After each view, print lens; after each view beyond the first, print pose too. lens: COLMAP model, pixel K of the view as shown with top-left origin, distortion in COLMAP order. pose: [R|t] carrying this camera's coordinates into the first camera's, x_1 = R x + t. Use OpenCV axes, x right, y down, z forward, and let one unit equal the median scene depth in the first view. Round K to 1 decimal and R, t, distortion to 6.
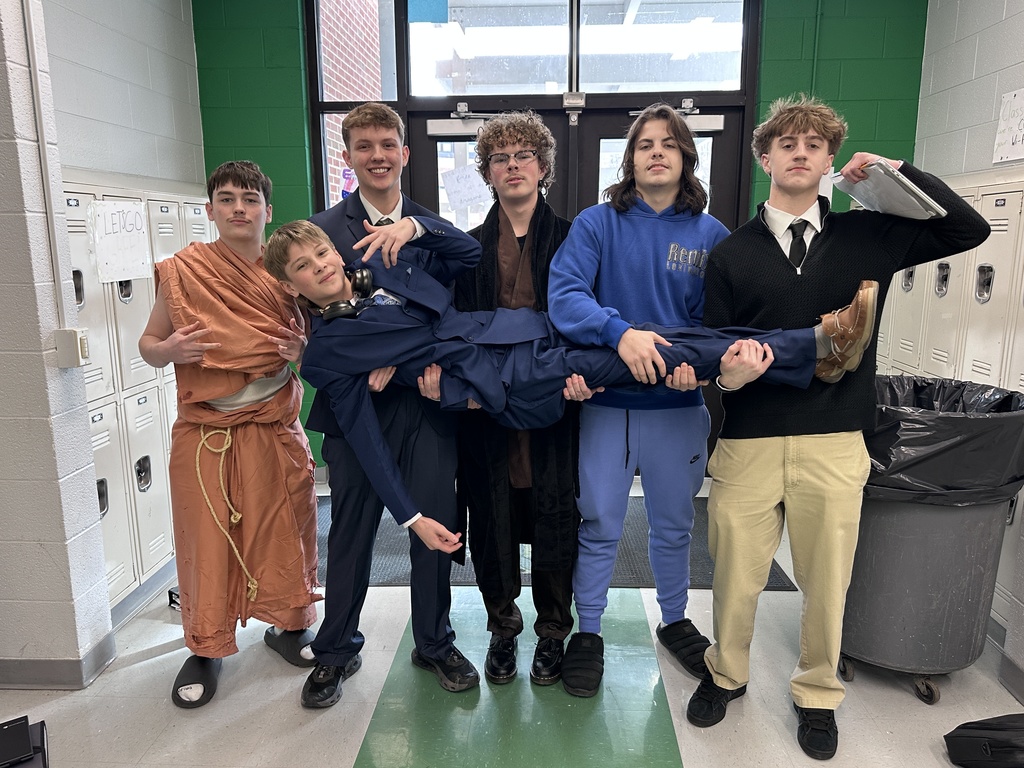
lens RADIAL K [[768.1, 0, 512.0], [0, 768.1, 384.5], [0, 0, 1]] dist [0.020979, -0.011774]
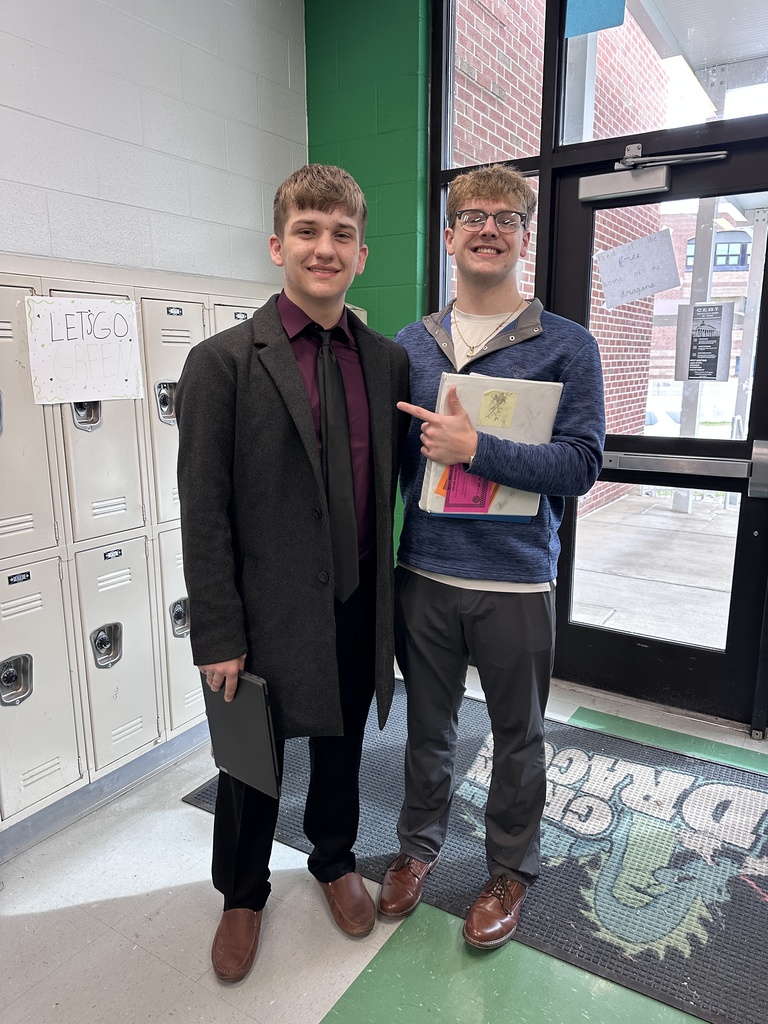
lens RADIAL K [[725.4, 0, 385.7], [0, 725.4, 506.7], [0, 0, 1]] dist [0.010145, -0.019631]
pose [[0.867096, 0.104947, -0.486961, 0.118068], [-0.097558, 0.994402, 0.040592, -0.084263], [0.488495, 0.012310, 0.872480, 0.486546]]
